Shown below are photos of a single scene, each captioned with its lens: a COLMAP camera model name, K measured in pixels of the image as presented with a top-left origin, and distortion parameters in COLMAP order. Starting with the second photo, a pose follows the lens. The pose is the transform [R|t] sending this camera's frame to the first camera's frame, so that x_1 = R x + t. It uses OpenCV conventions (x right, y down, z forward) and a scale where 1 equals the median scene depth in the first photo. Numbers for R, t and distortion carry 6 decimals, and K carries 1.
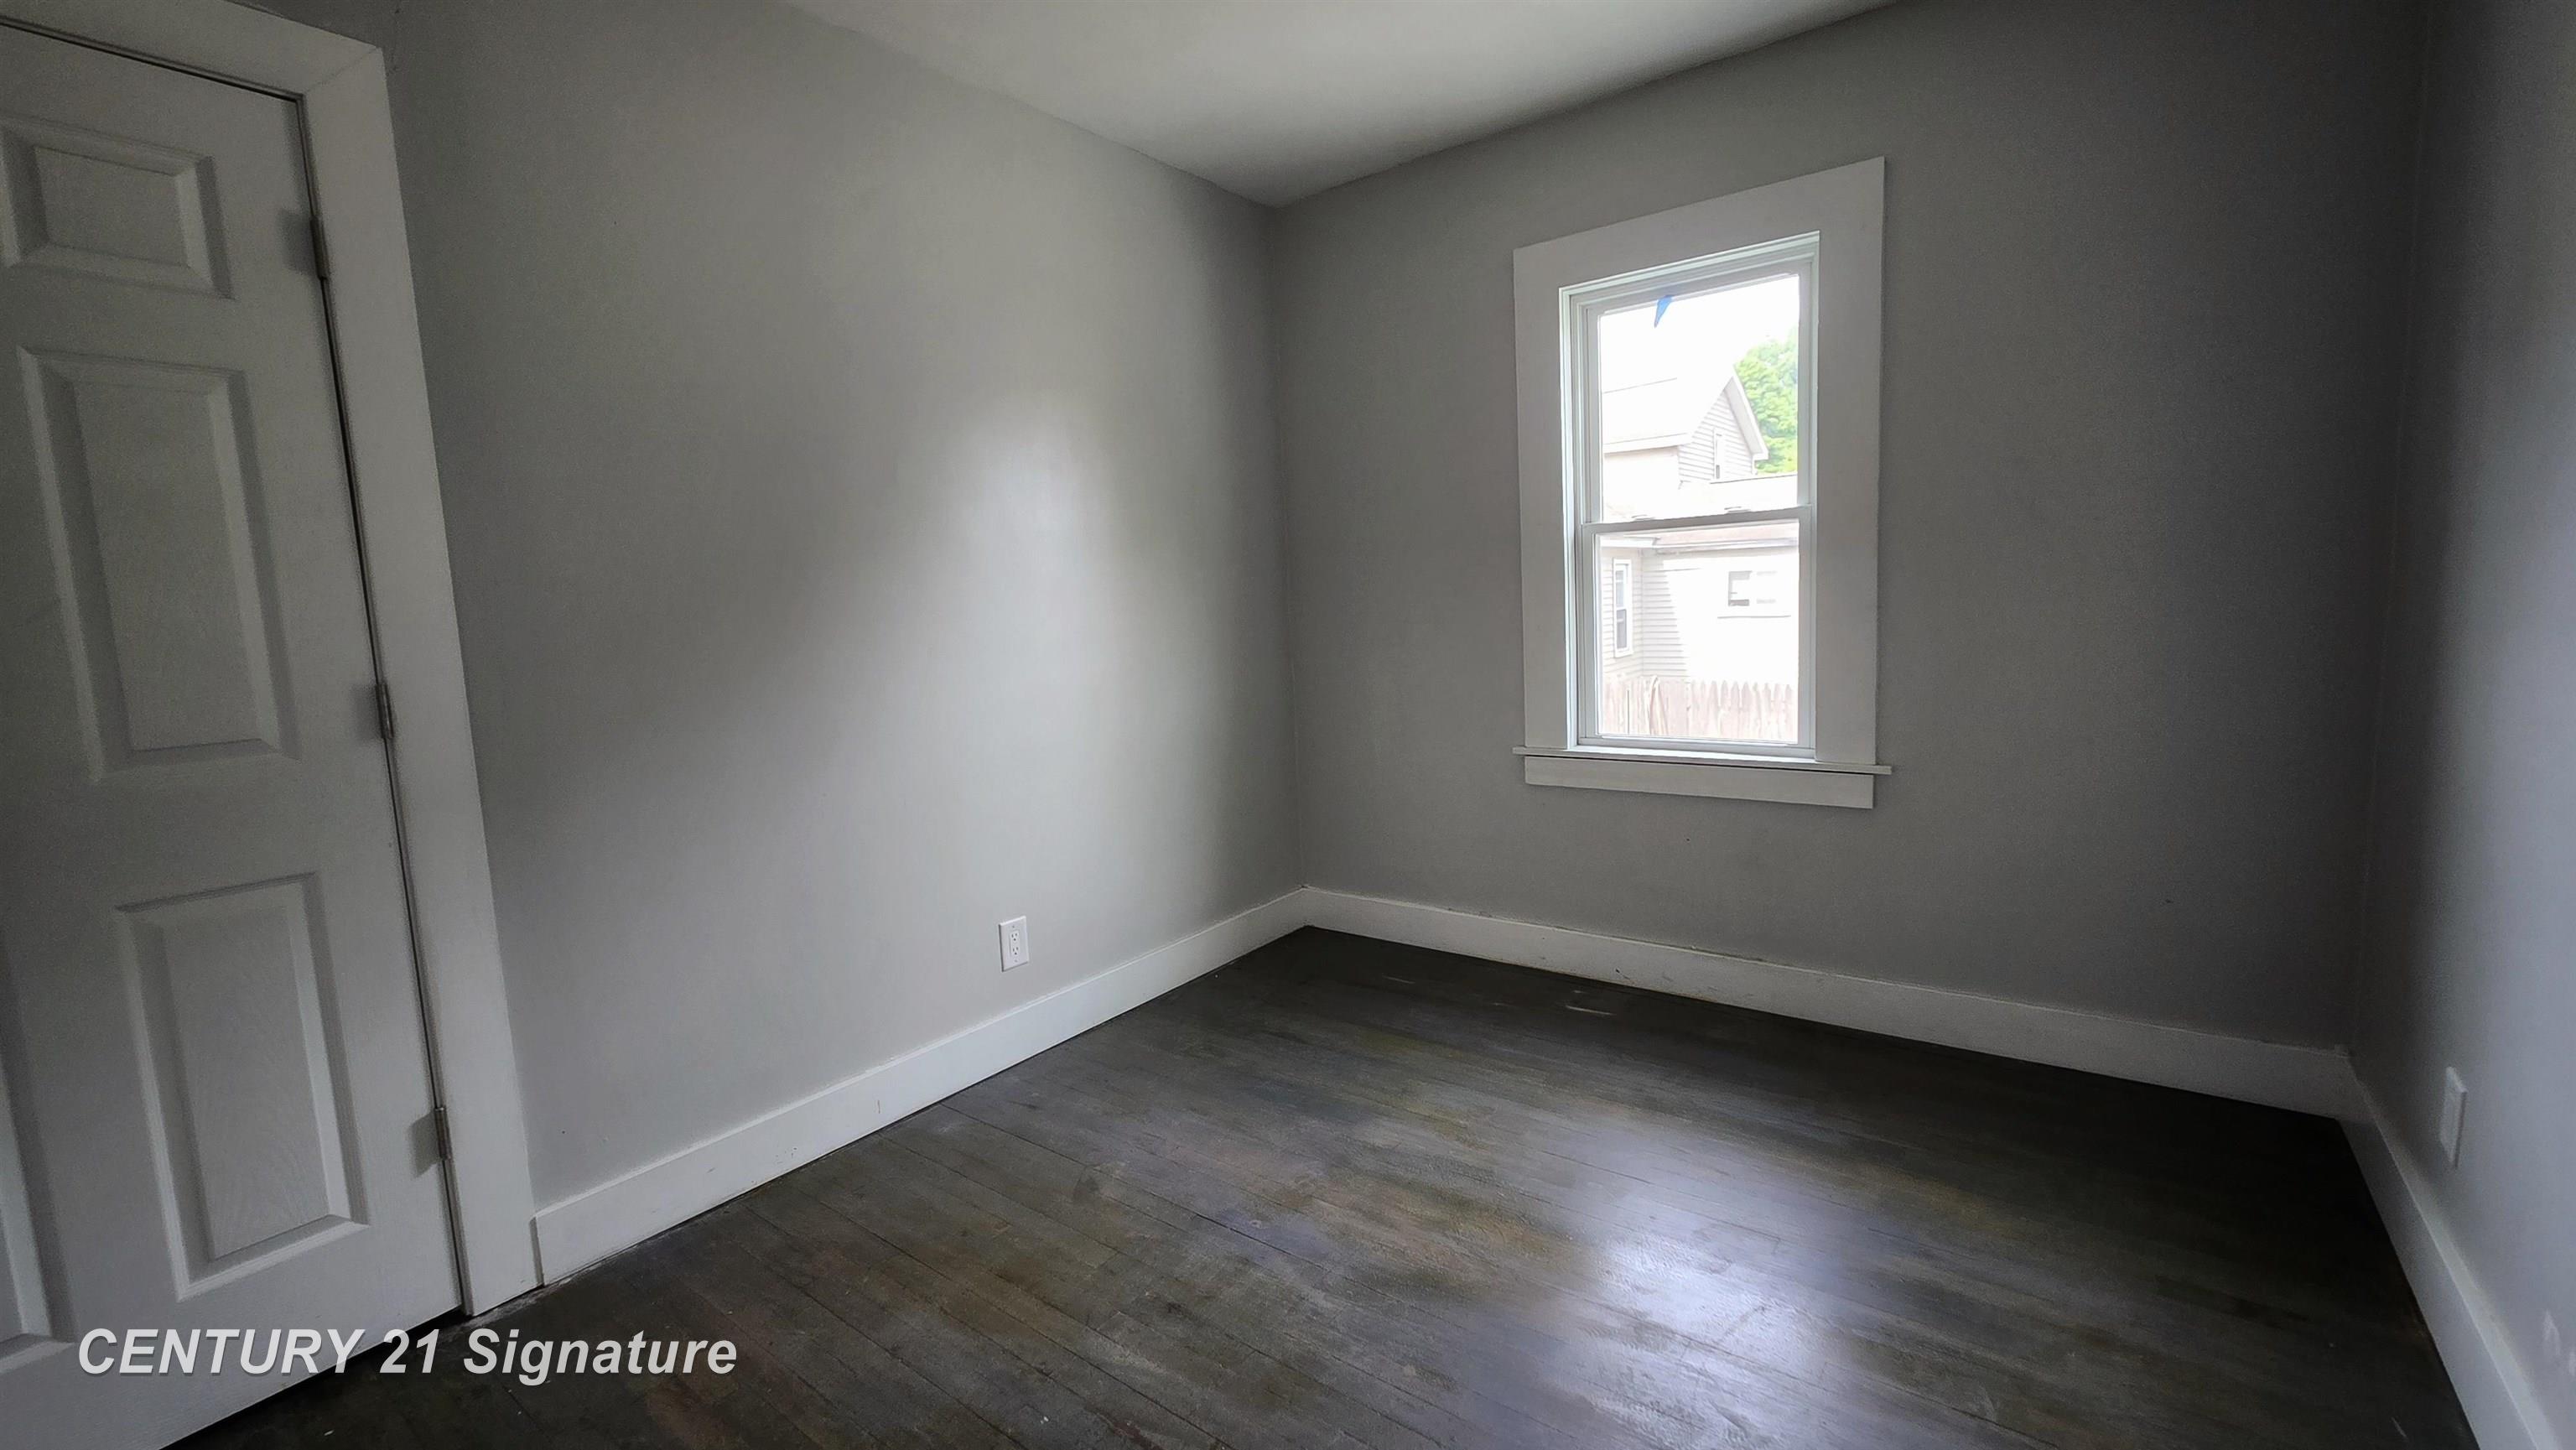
lens RADIAL K [[1049.6, 0, 1288.0], [0, 1049.6, 725.0], [0, 0, 1]] dist [-0.016813, 0.010799]
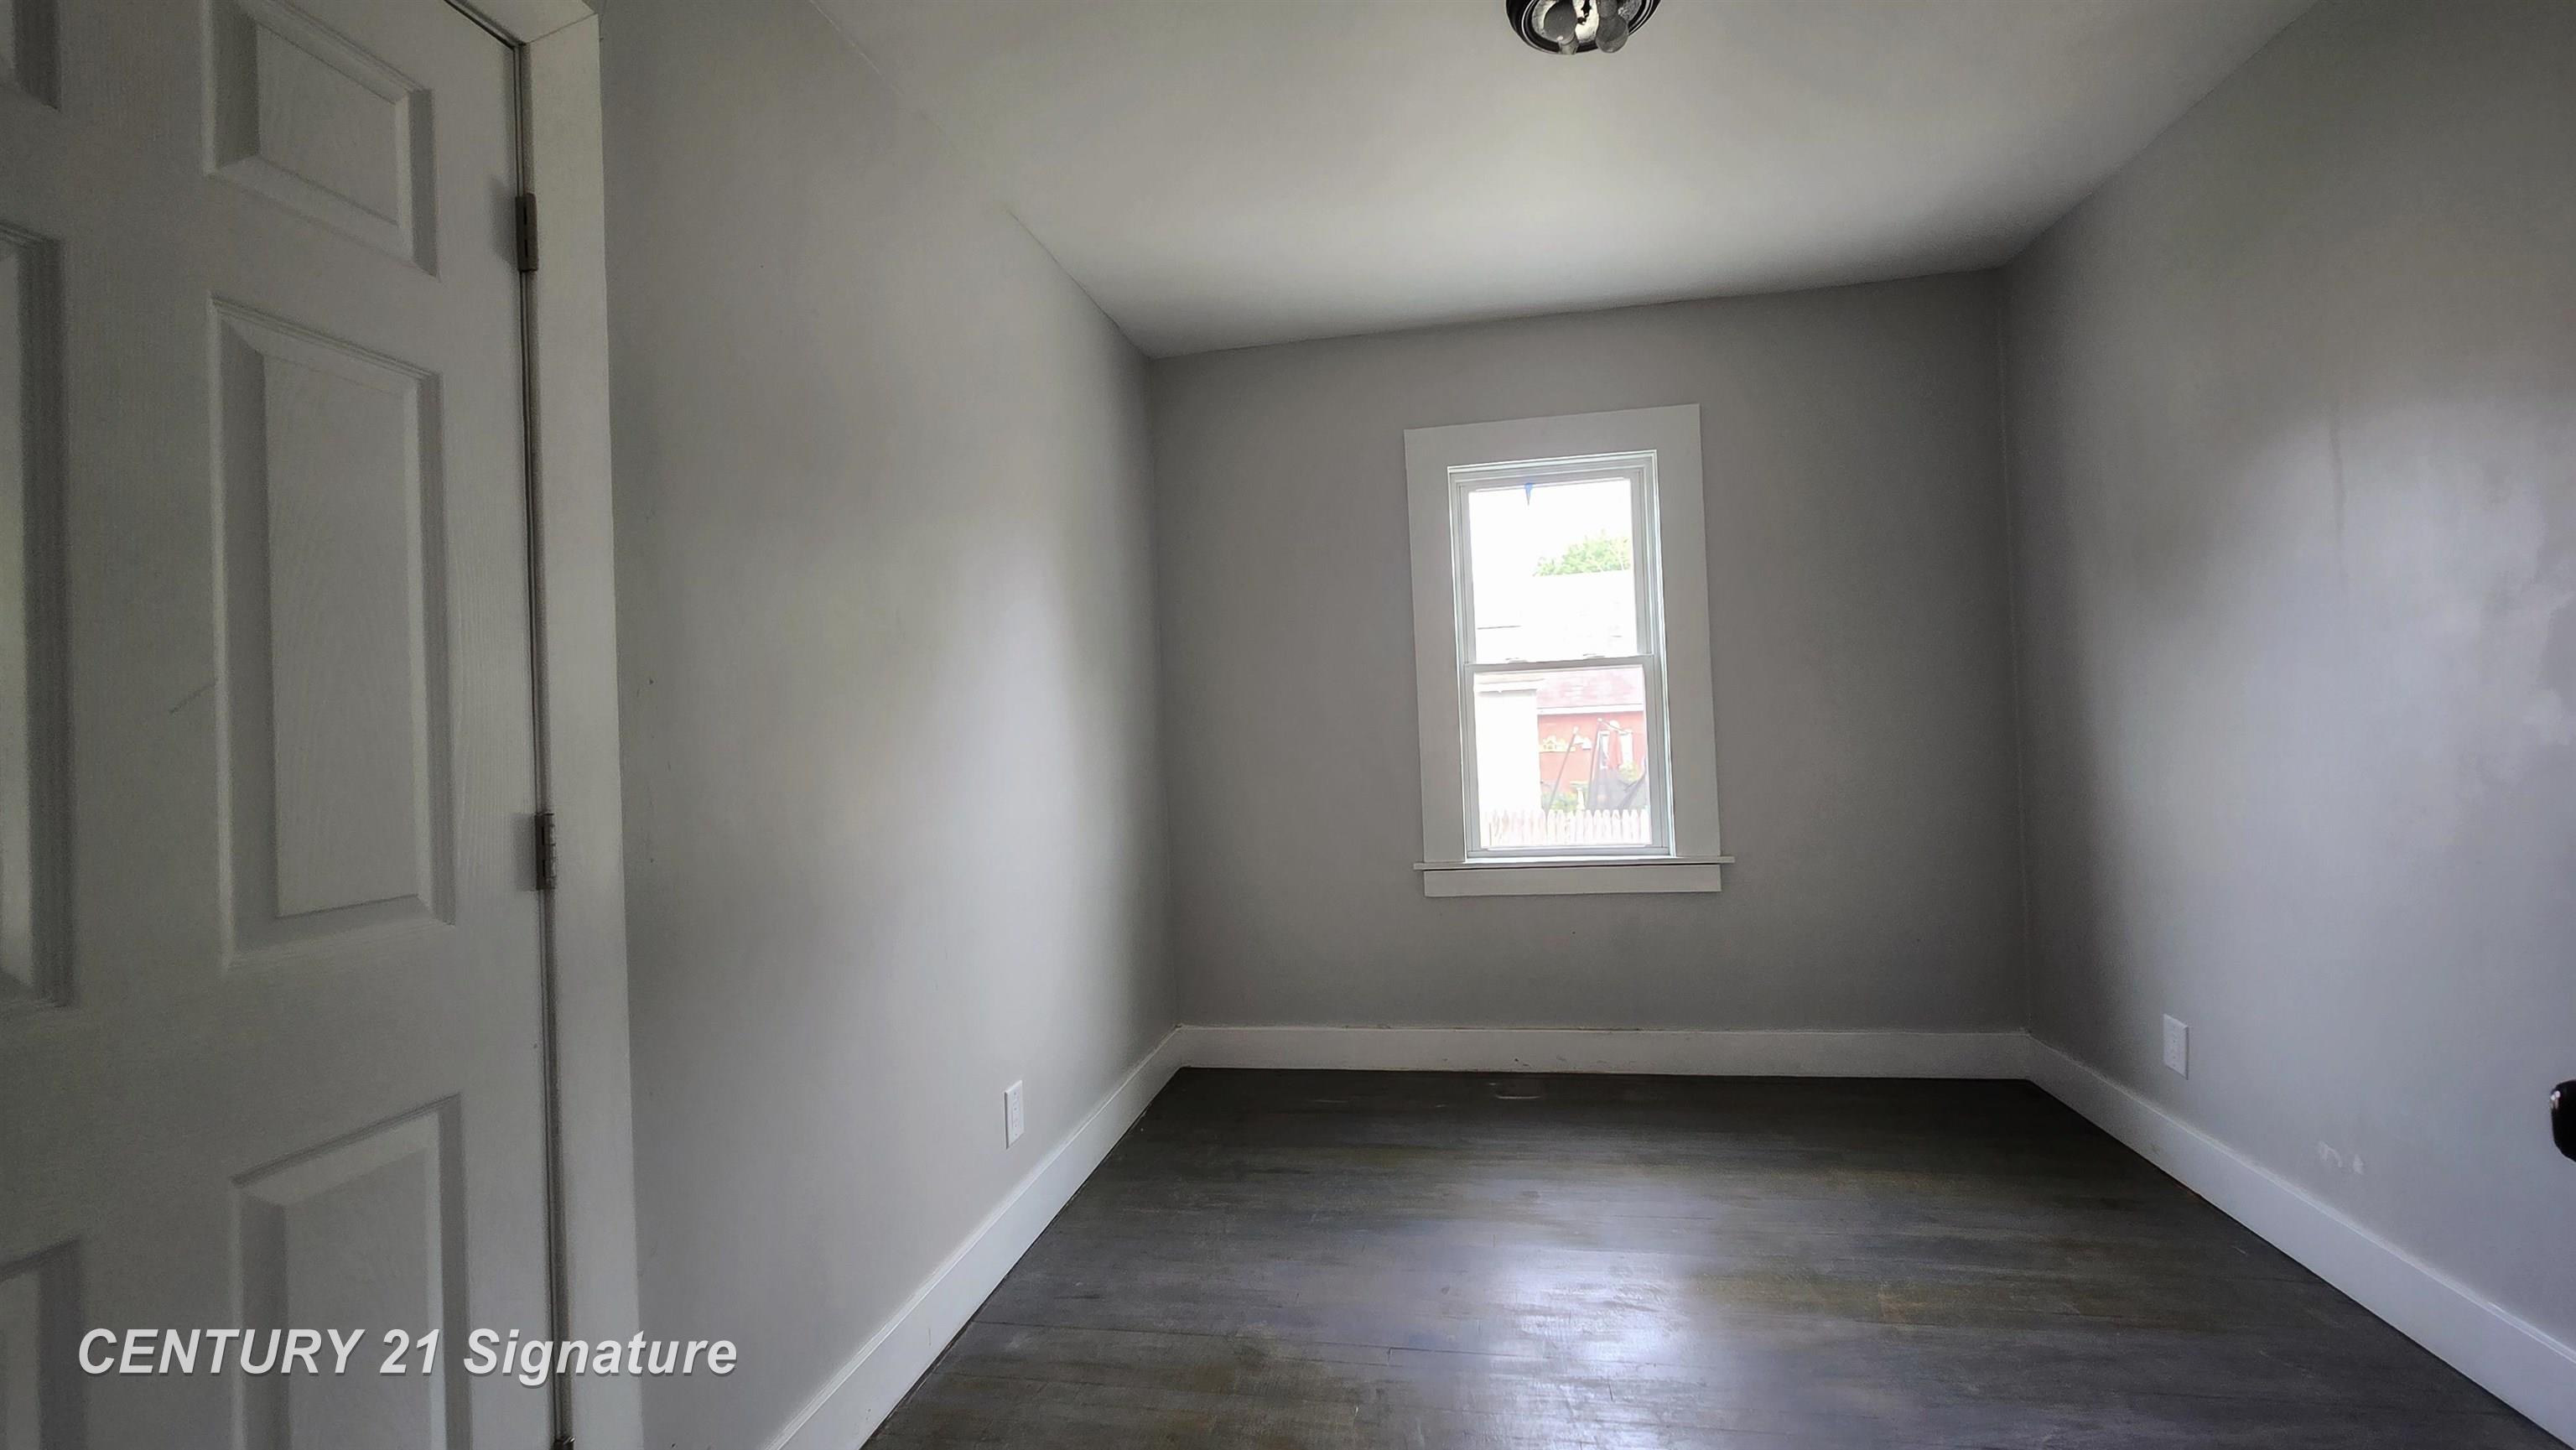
lens RADIAL K [[1049.6, 0, 1288.0], [0, 1049.6, 725.0], [0, 0, 1]] dist [-0.016813, 0.010799]
pose [[0.893080, 0.007044, 0.449842, -0.482609], [0.057866, 0.989774, -0.130381, 0.015959], [-0.446160, 0.142471, 0.883540, 0.087704]]
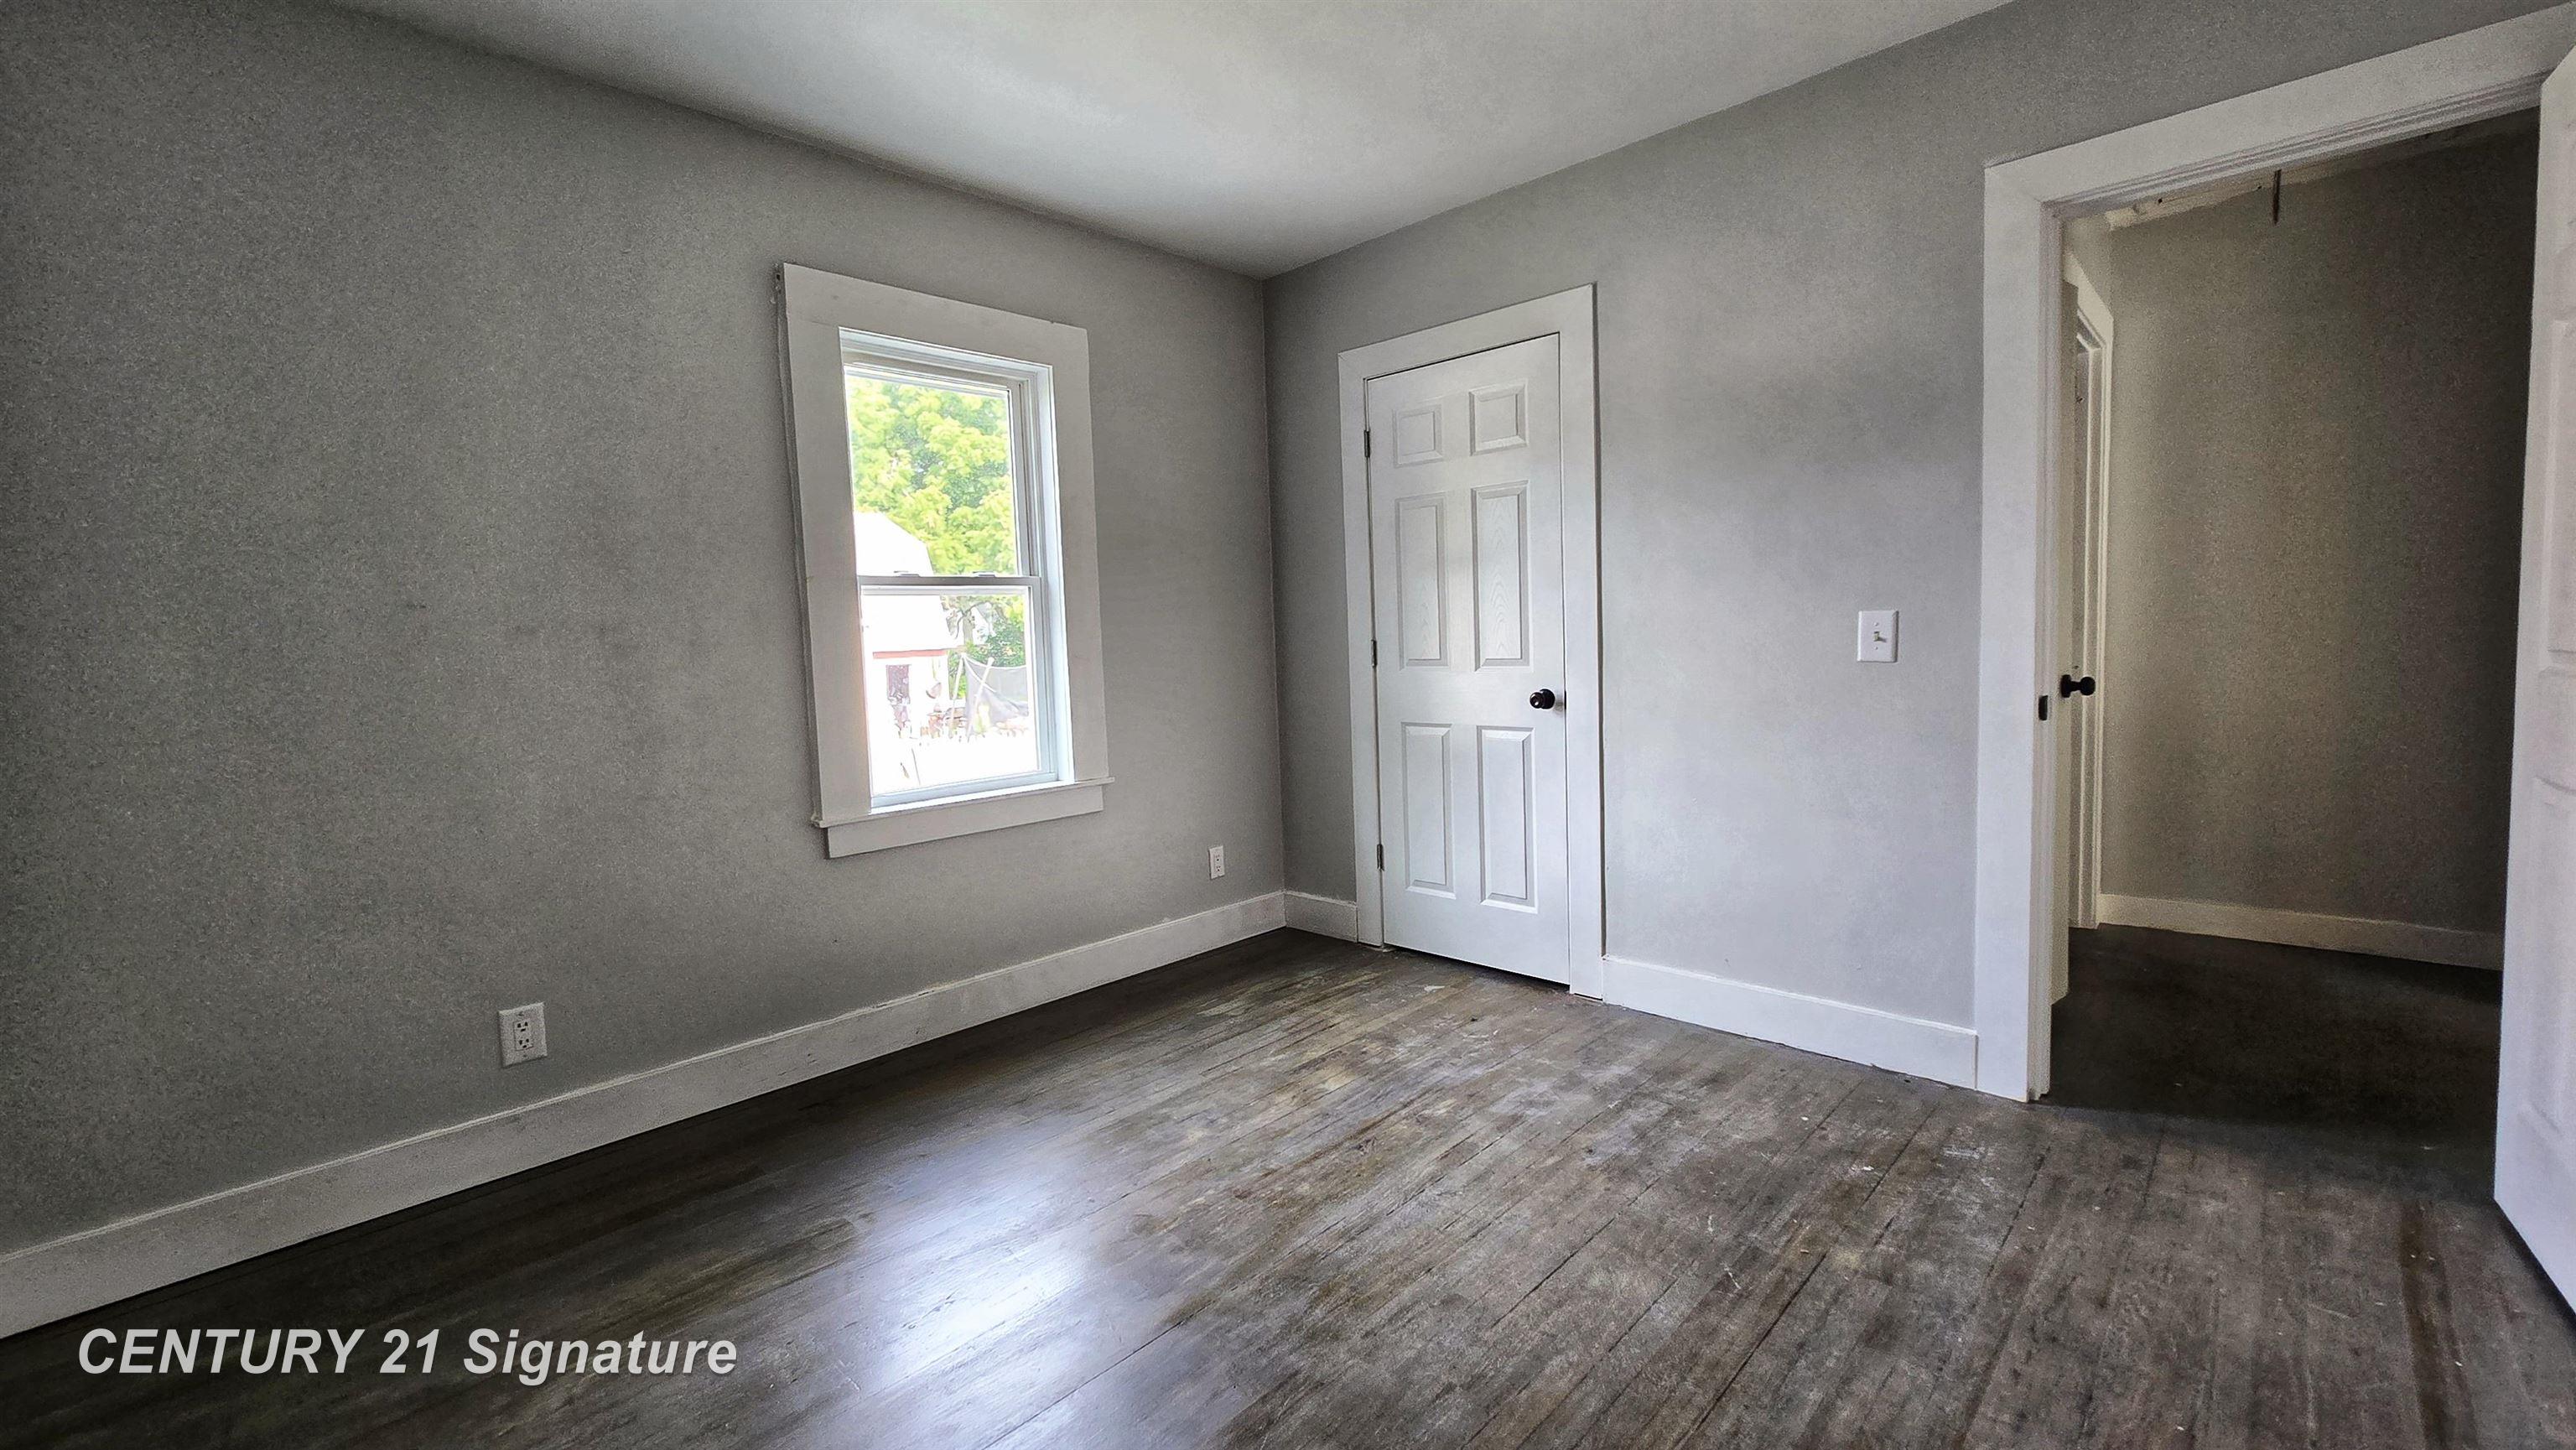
lens RADIAL K [[1049.6, 0, 1288.0], [0, 1049.6, 725.0], [0, 0, 1]] dist [-0.016813, 0.010799]
pose [[0.117579, -0.056657, 0.991446, -0.727195], [0.141189, 0.989183, 0.039783, -0.045685], [-0.982976, 0.135303, 0.124306, 0.596509]]
